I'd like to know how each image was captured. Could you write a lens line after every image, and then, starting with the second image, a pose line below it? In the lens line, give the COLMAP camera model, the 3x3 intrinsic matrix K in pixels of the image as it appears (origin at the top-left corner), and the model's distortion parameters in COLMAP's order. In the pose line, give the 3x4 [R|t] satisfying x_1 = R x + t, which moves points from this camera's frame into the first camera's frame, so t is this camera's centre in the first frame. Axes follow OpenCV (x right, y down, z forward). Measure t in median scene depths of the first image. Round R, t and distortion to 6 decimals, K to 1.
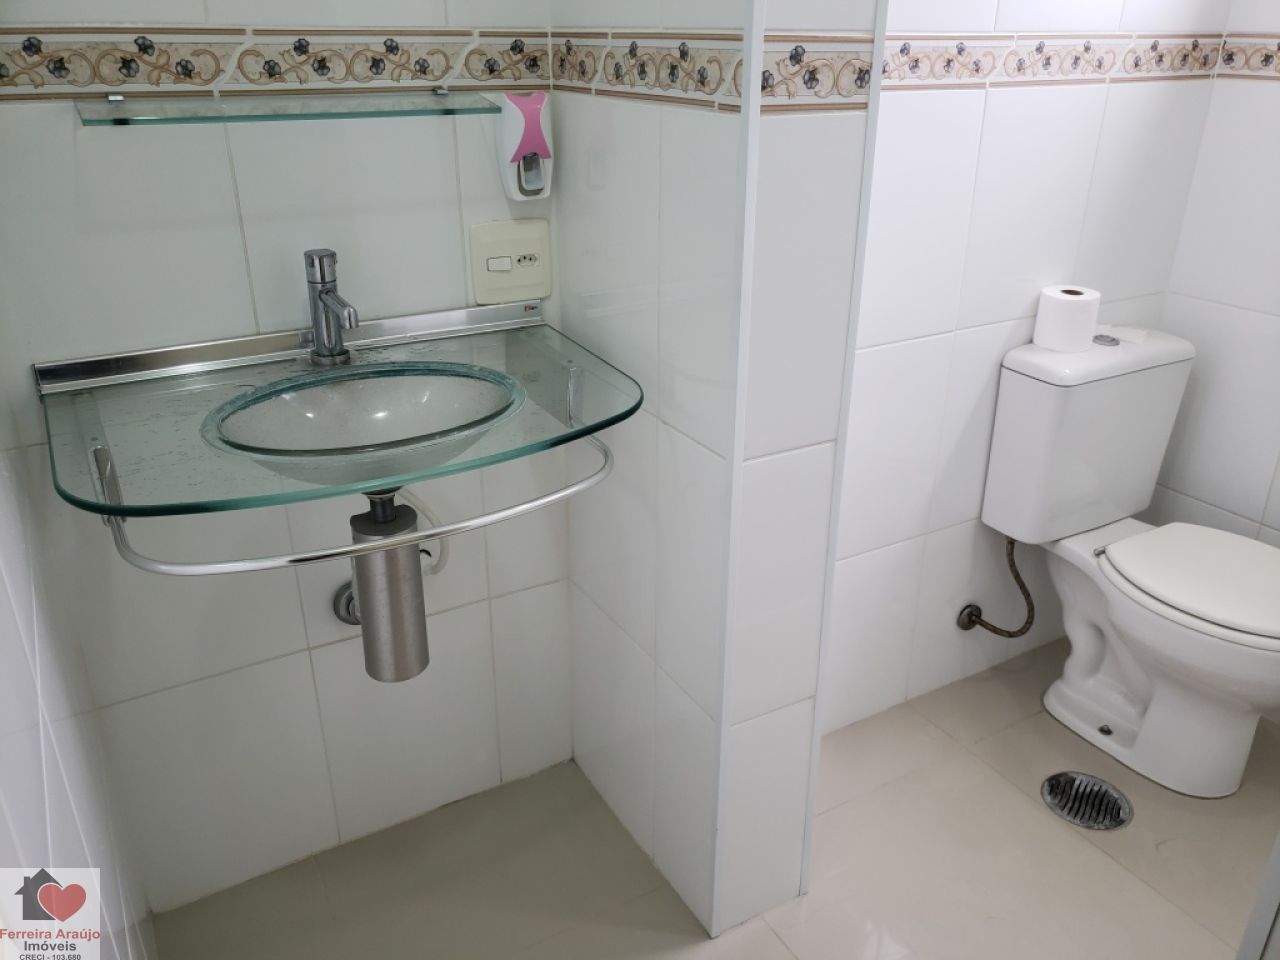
lens RADIAL K [[1021.8, 0, 640.0], [0, 1021.8, 480.0], [0, 0, 1]] dist [0.035236, -0.036528]
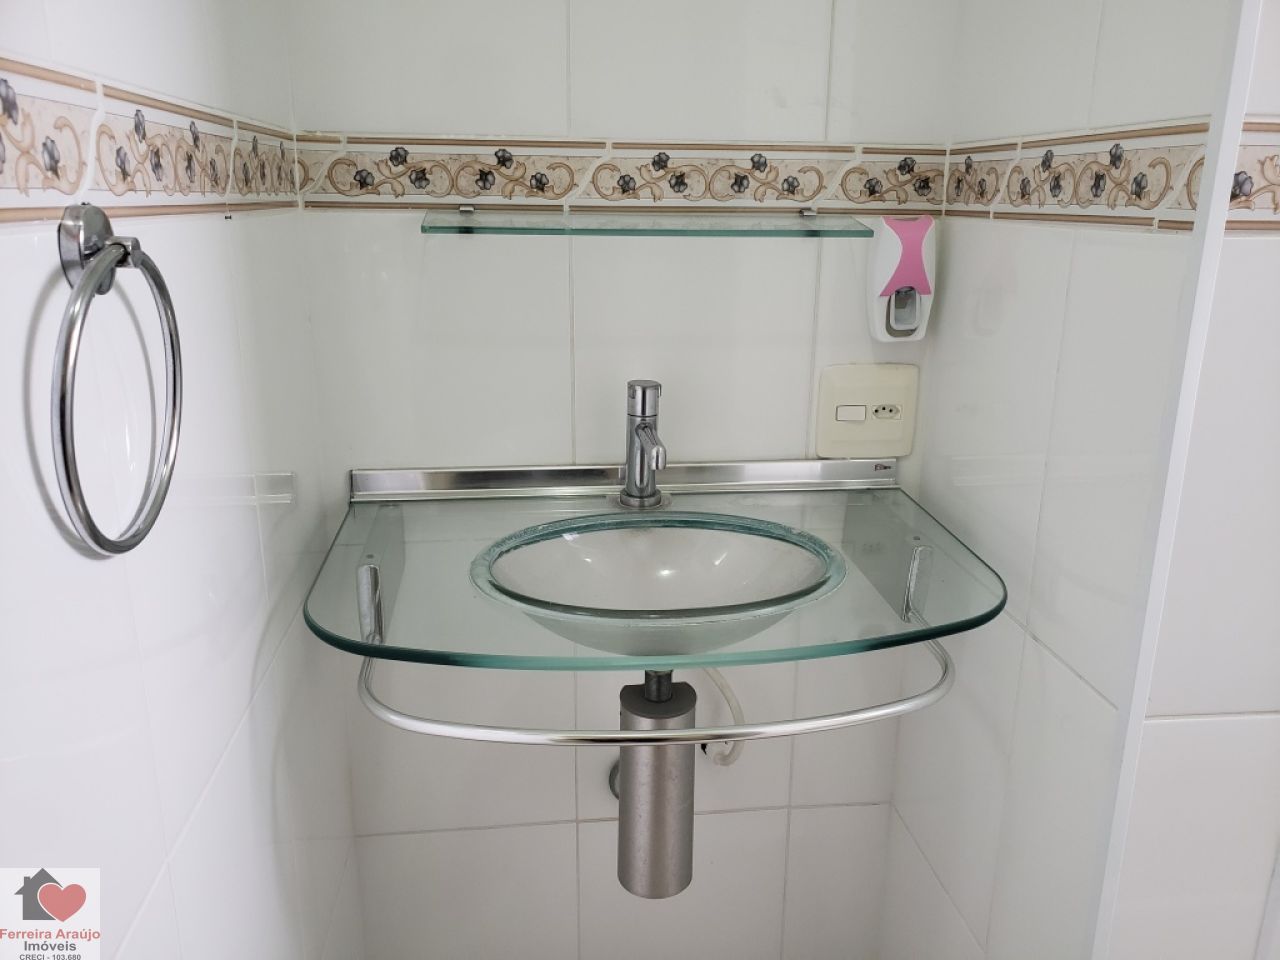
lens RADIAL K [[1036.0, 0, 641.0], [0, 1036.0, 486.3], [0, 0, 1]] dist [0.008576, 0.009656]
pose [[0.924228, 0.115676, -0.363899, 0.021906], [-0.163125, 0.981280, -0.102375, -0.041080], [0.345244, 0.153978, 0.925795, 0.184209]]
